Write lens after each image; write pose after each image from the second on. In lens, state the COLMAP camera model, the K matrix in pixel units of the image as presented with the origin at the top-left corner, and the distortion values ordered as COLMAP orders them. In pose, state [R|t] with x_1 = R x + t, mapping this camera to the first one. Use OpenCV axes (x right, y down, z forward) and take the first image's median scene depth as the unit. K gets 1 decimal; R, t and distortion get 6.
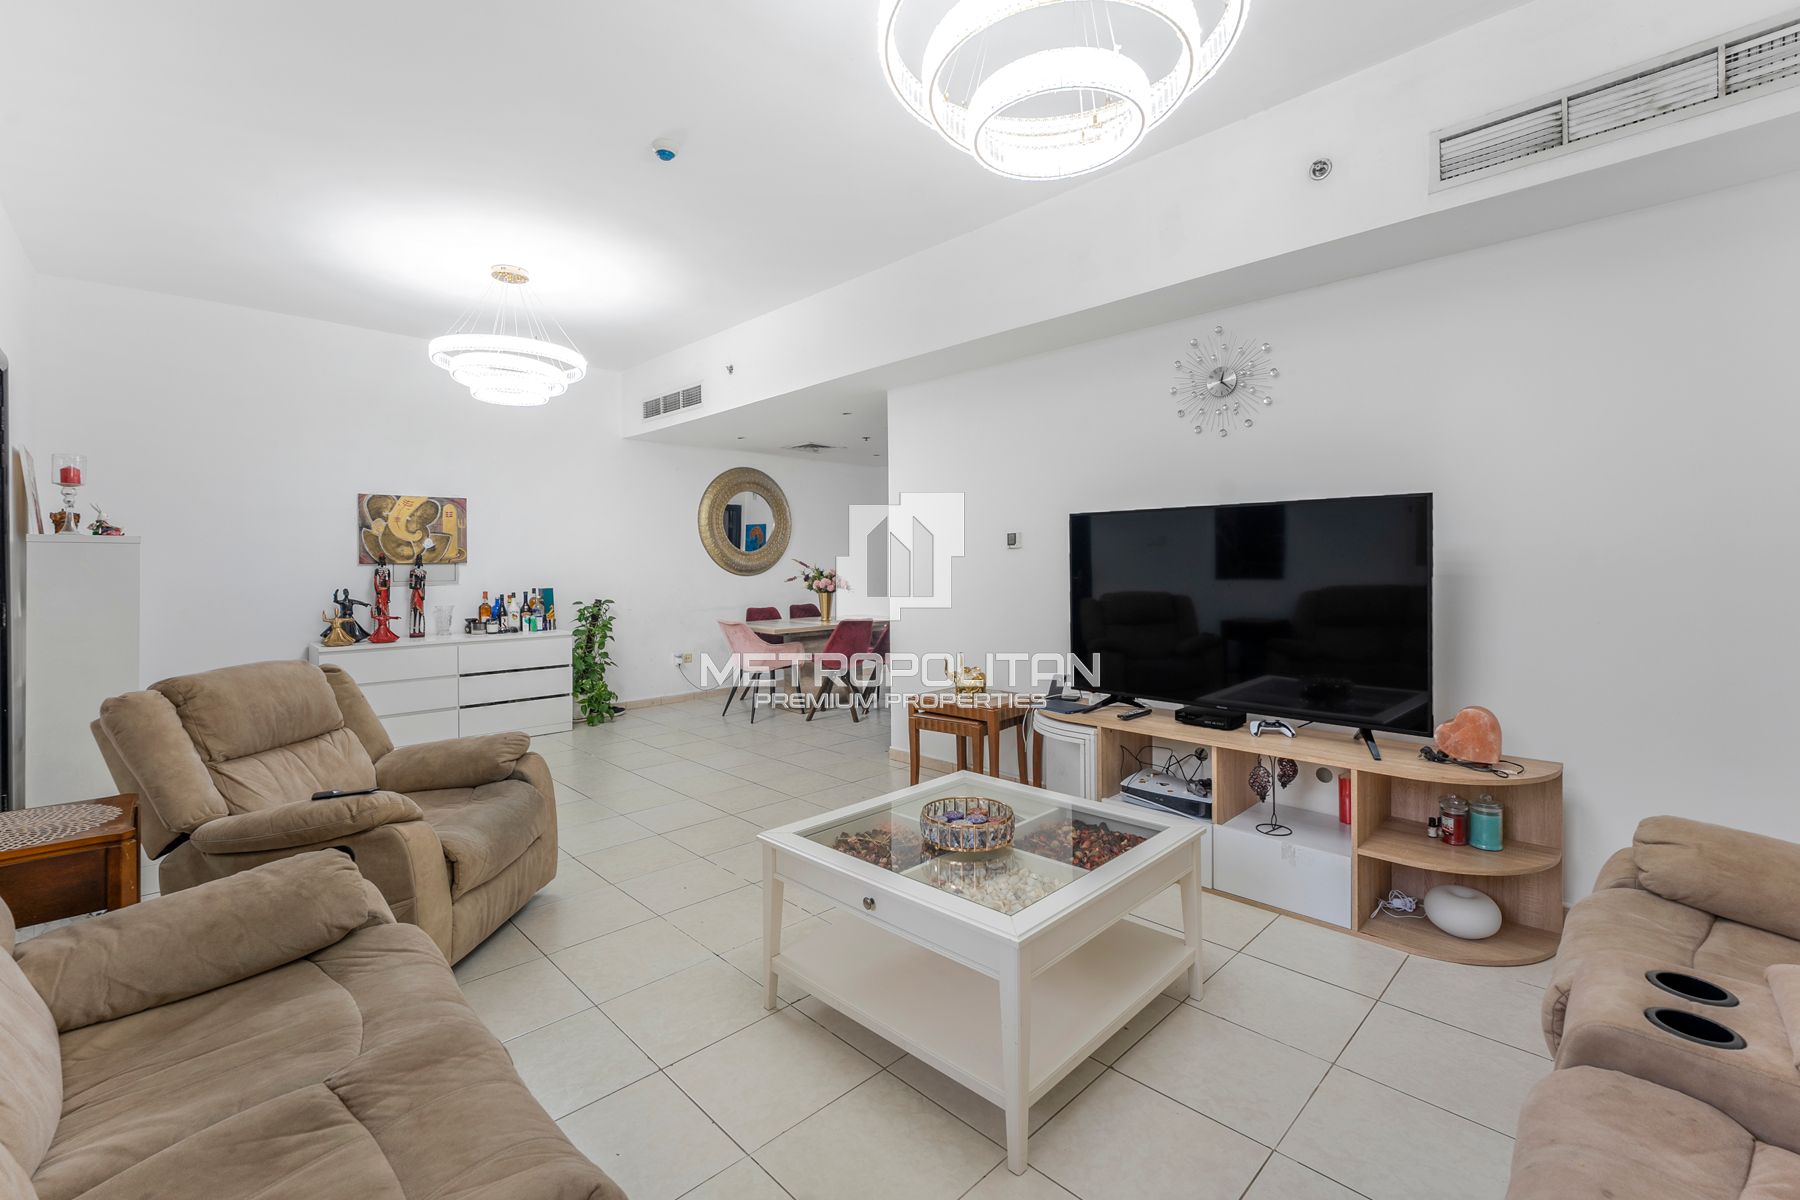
lens RADIAL K [[749.2, 0, 909.5], [0, 749.2, 580.7], [0, 0, 1]] dist [-0.024504, 0.002107]
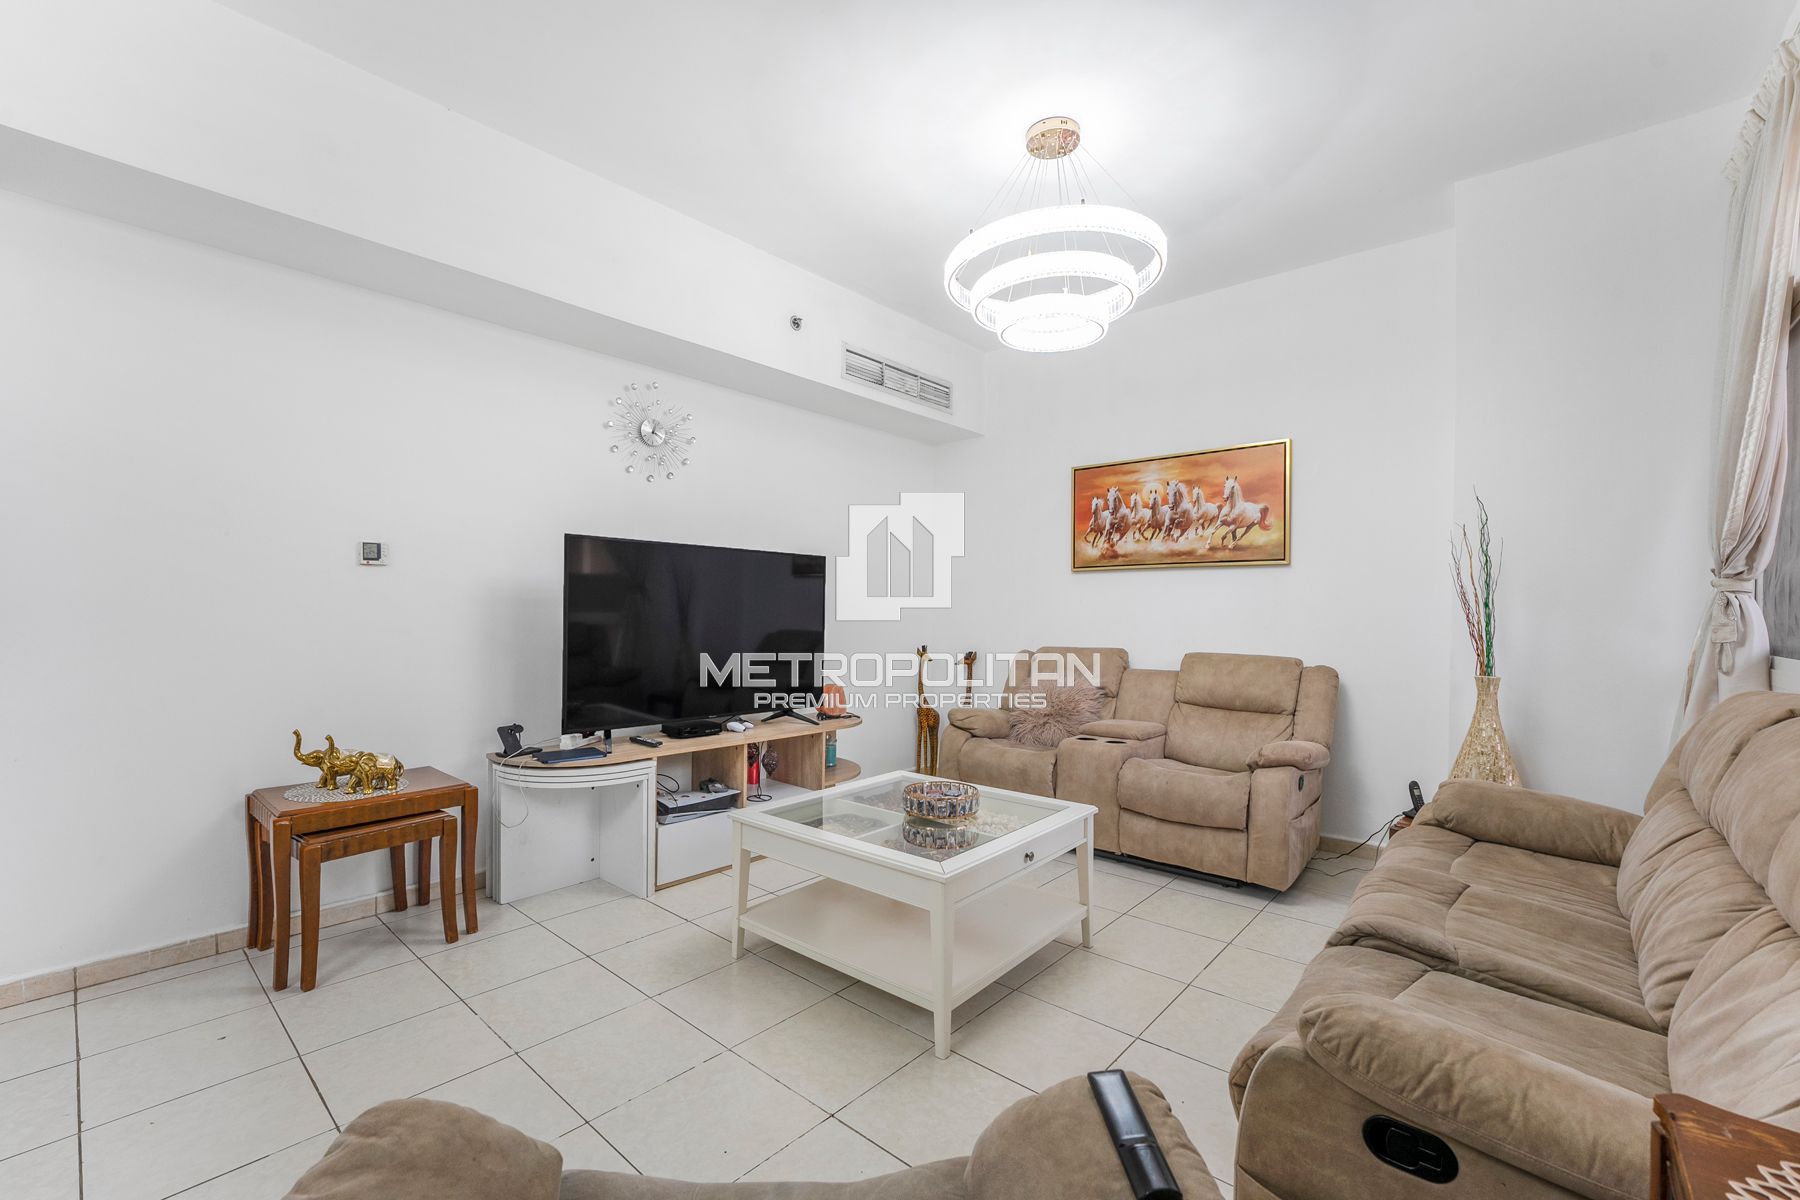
lens RADIAL K [[749.2, 0, 912.2], [0, 749.2, 603.8], [0, 0, 1]] dist [-0.024504, 0.002107]
pose [[-0.057637, 0.009777, 0.998290, -0.719268], [0.005396, 0.999940, -0.009482, 0.001715], [-0.998323, 0.004841, -0.057686, 0.683526]]
